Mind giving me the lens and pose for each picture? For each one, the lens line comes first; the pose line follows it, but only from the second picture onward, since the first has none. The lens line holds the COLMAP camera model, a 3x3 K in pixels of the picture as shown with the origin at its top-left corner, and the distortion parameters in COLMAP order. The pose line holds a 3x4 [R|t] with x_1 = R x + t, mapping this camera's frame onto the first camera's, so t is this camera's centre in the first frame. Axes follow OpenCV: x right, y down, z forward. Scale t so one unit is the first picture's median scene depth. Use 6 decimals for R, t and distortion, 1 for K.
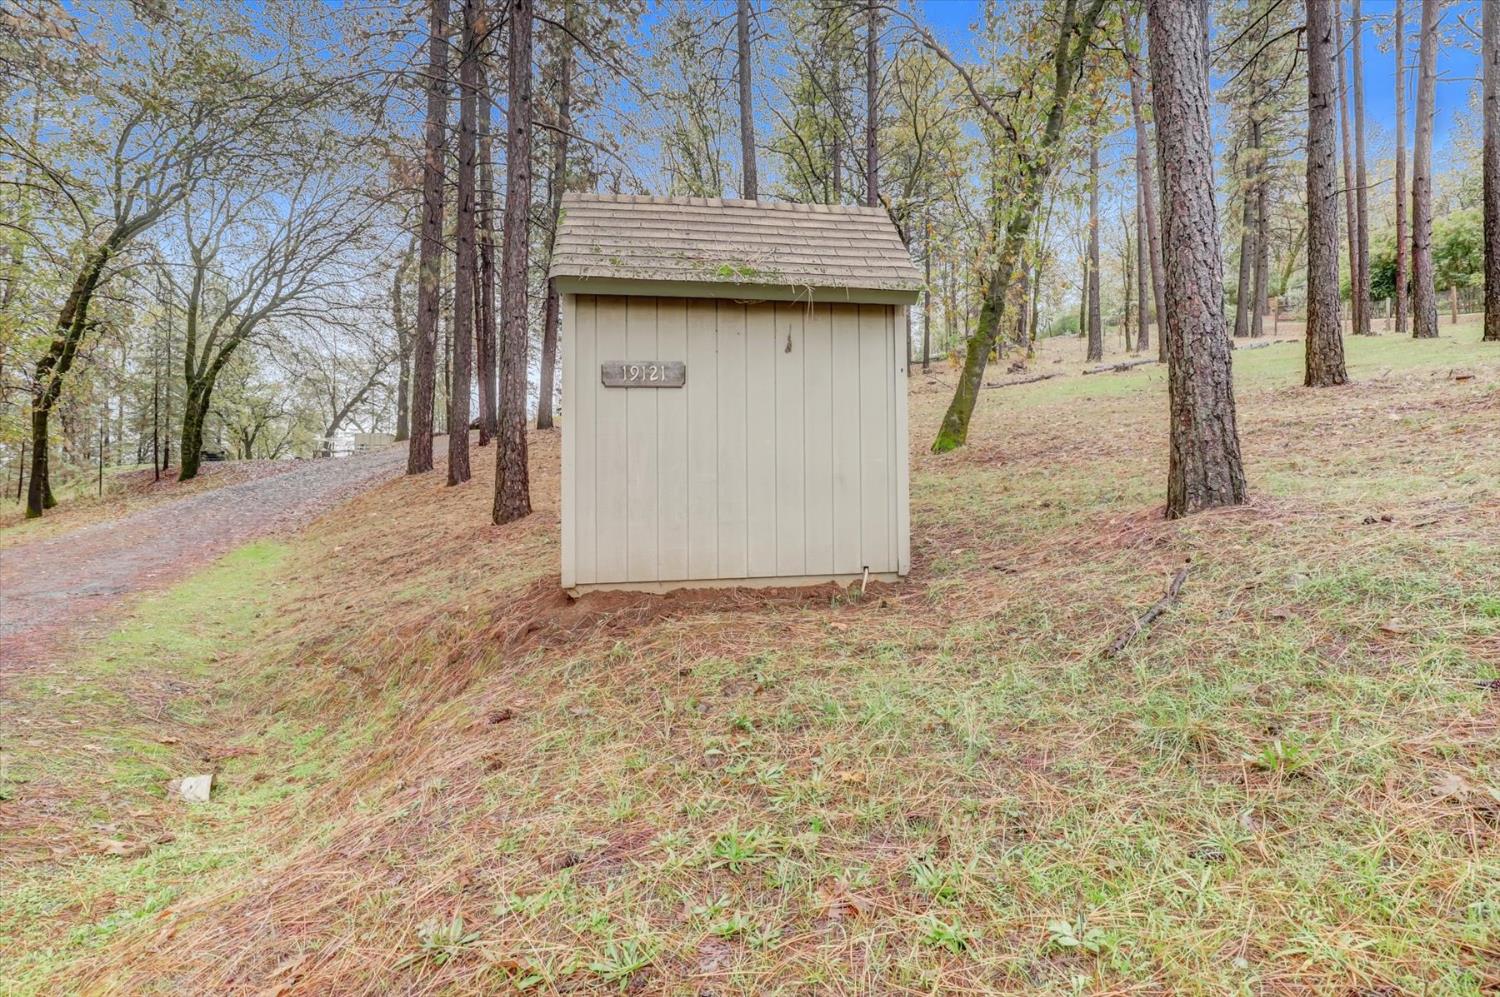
lens RADIAL K [[733.1, 0, 750.0], [0, 733.1, 498.5], [0, 0, 1]] dist [0.001547, -0.000048]
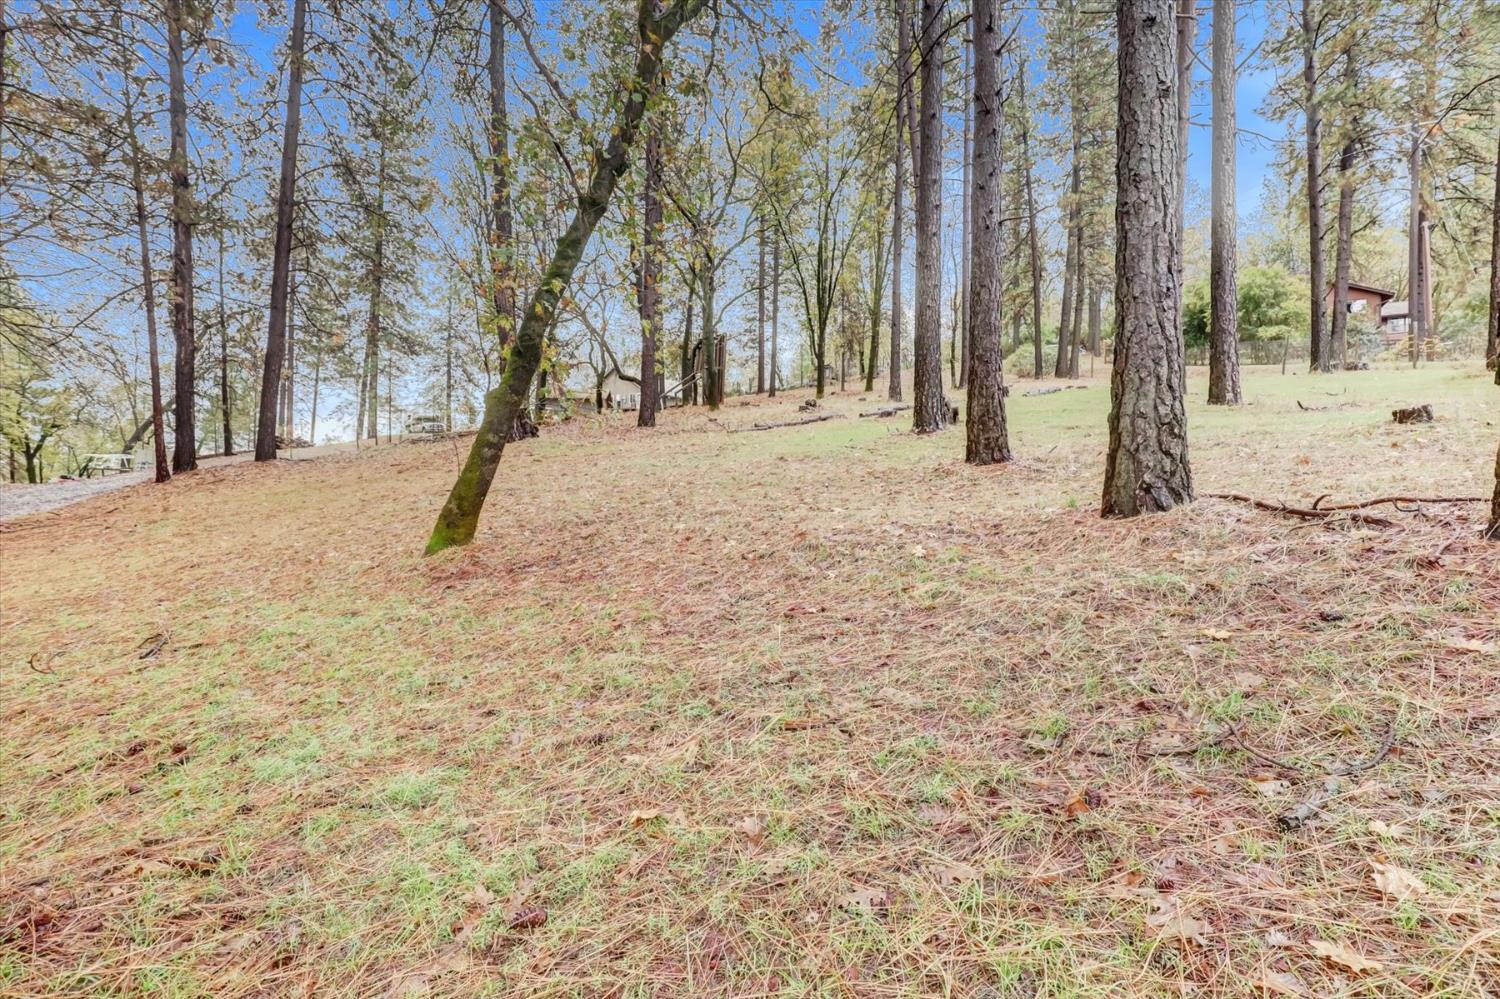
lens RADIAL K [[718.6, 0, 772.3], [0, 718.6, 513.7], [0, 0, 1]] dist [-0.003133, -0.000077]
pose [[0.989809, 0.009929, 0.142056, 0.192069], [-0.009834, 0.999951, -0.001374, -0.040931], [-0.142063, -0.000037, 0.989858, 0.112940]]
